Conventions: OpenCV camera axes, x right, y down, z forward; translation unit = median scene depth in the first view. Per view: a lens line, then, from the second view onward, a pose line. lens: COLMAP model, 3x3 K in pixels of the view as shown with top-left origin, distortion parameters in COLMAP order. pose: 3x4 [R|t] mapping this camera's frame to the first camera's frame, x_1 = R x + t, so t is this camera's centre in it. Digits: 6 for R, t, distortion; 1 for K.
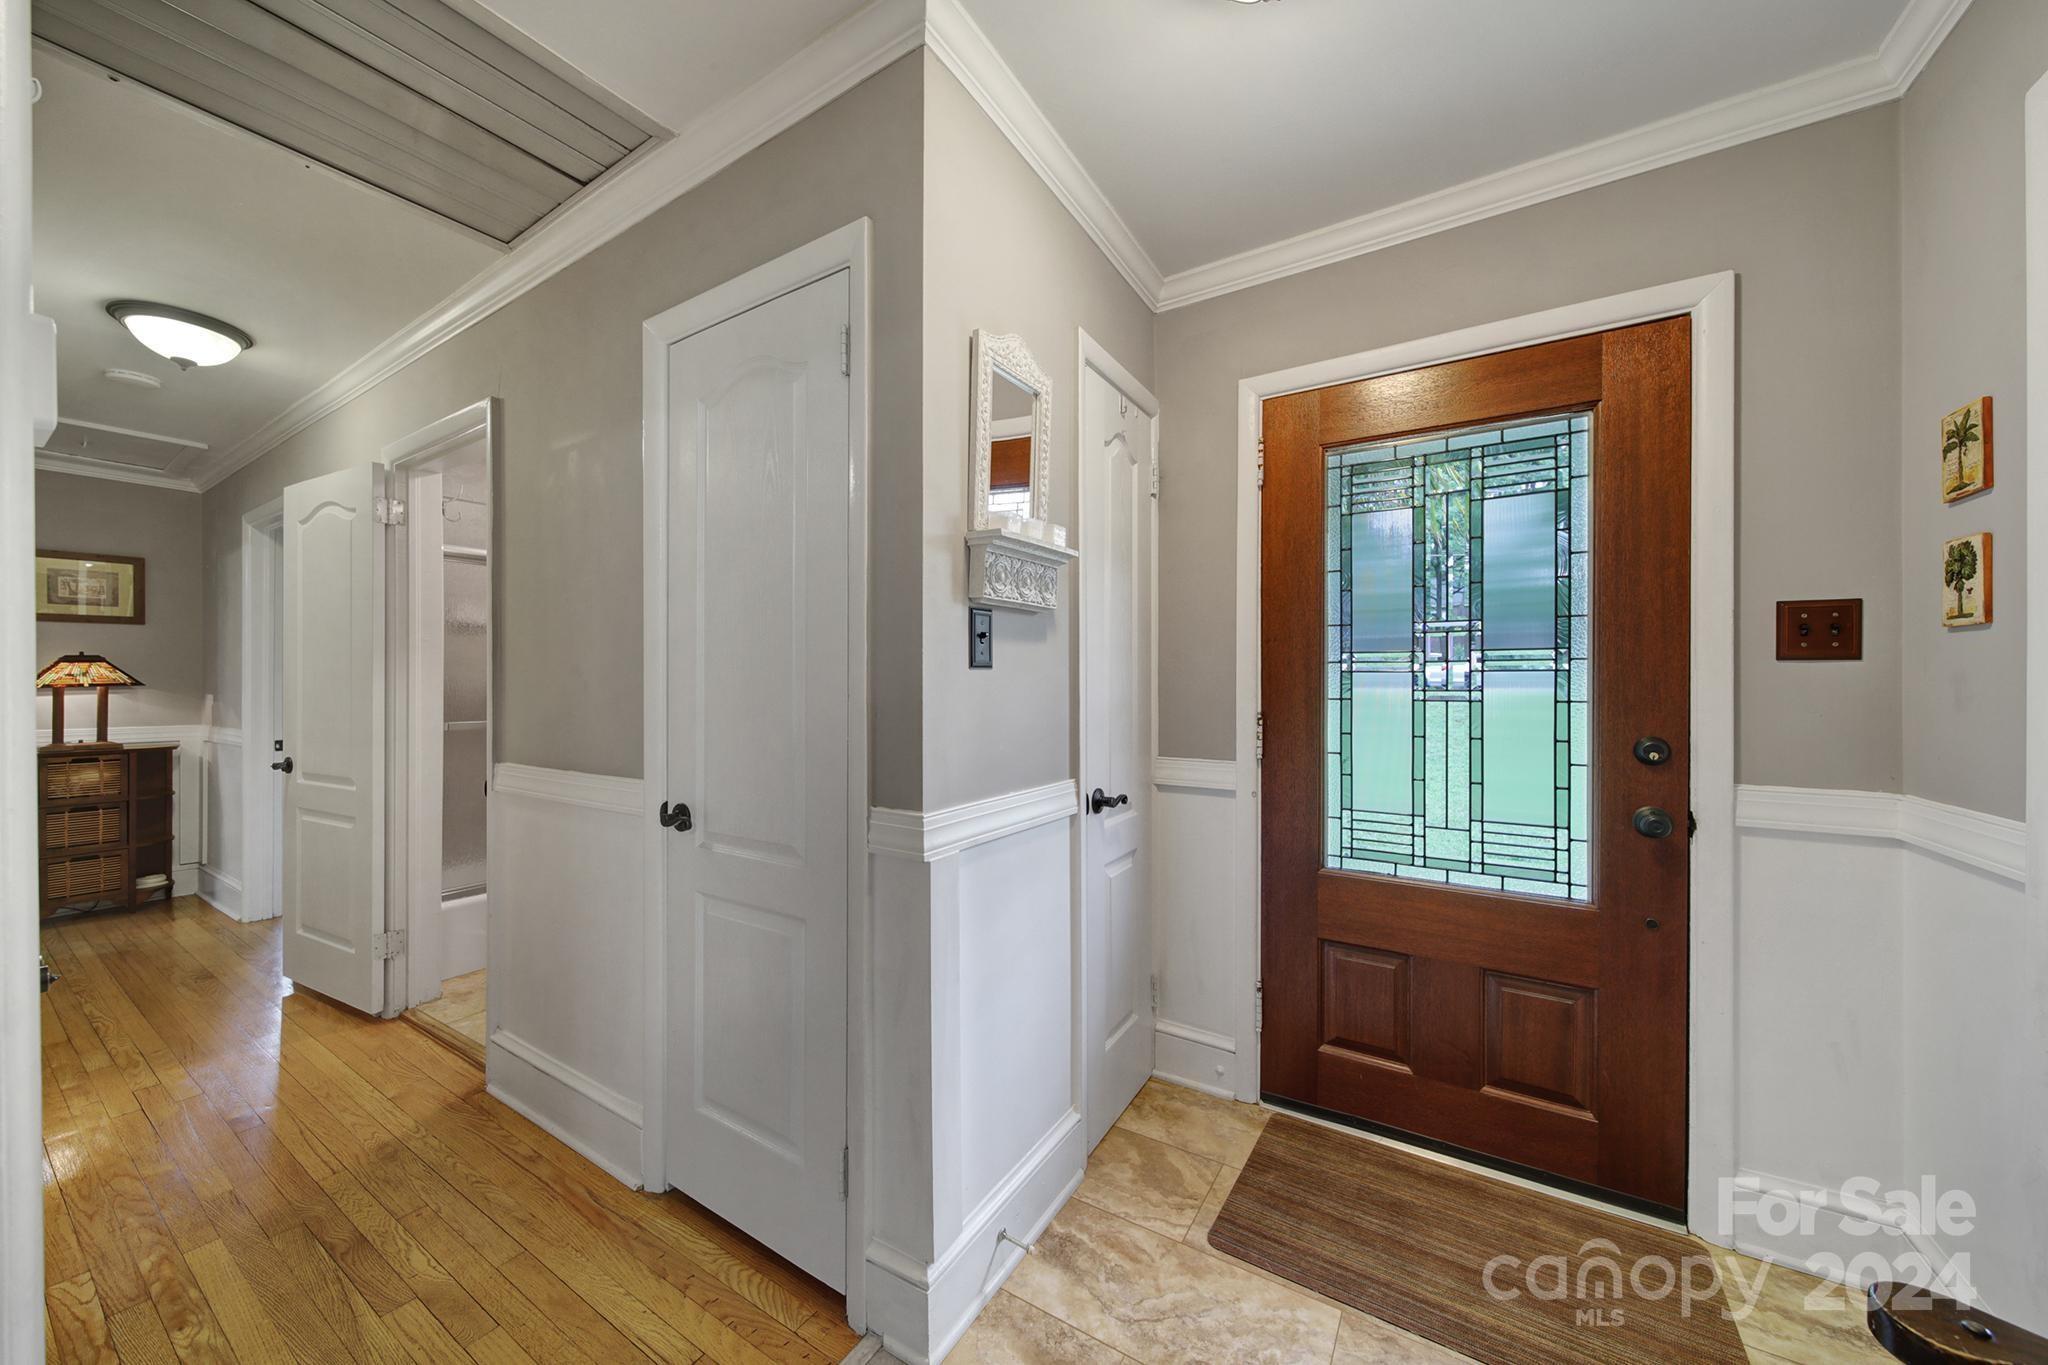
lens RADIAL K [[729.0, 0, 1010.1], [0, 729.0, 680.7], [0, 0, 1]] dist [-0.000263, -0.001248]
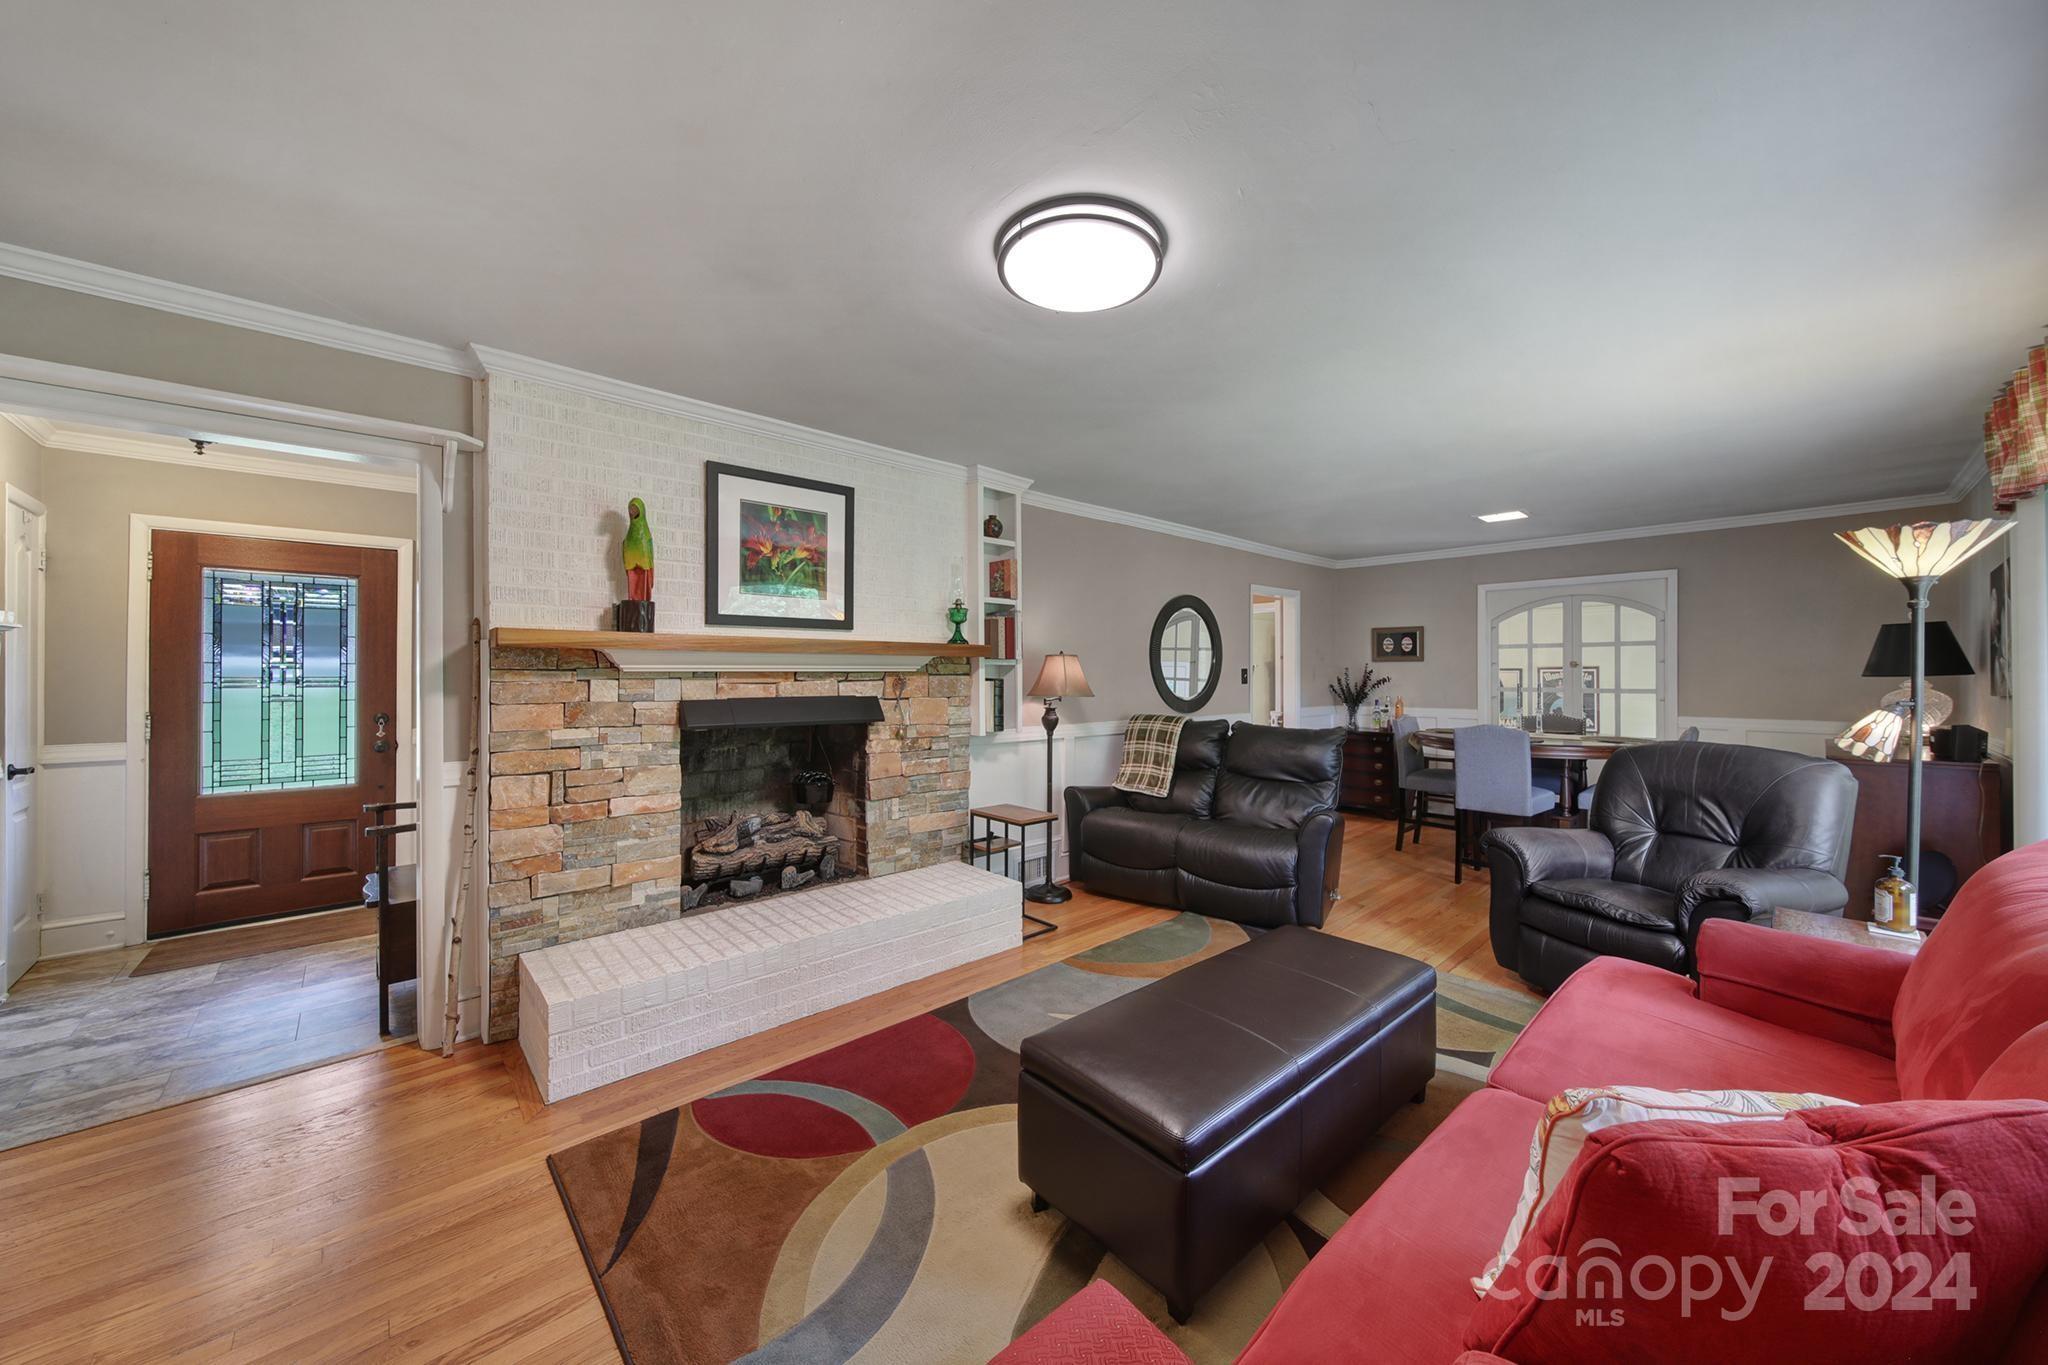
lens RADIAL K [[729.0, 0, 1035.2], [0, 729.0, 671.9], [0, 0, 1]] dist [-0.000263, -0.001248]
pose [[0.257973, 0.003787, 0.966145, -0.827147], [-0.000973, 0.999993, -0.003660, -0.049427], [-0.966152, 0.000005, 0.257975, -1.561337]]
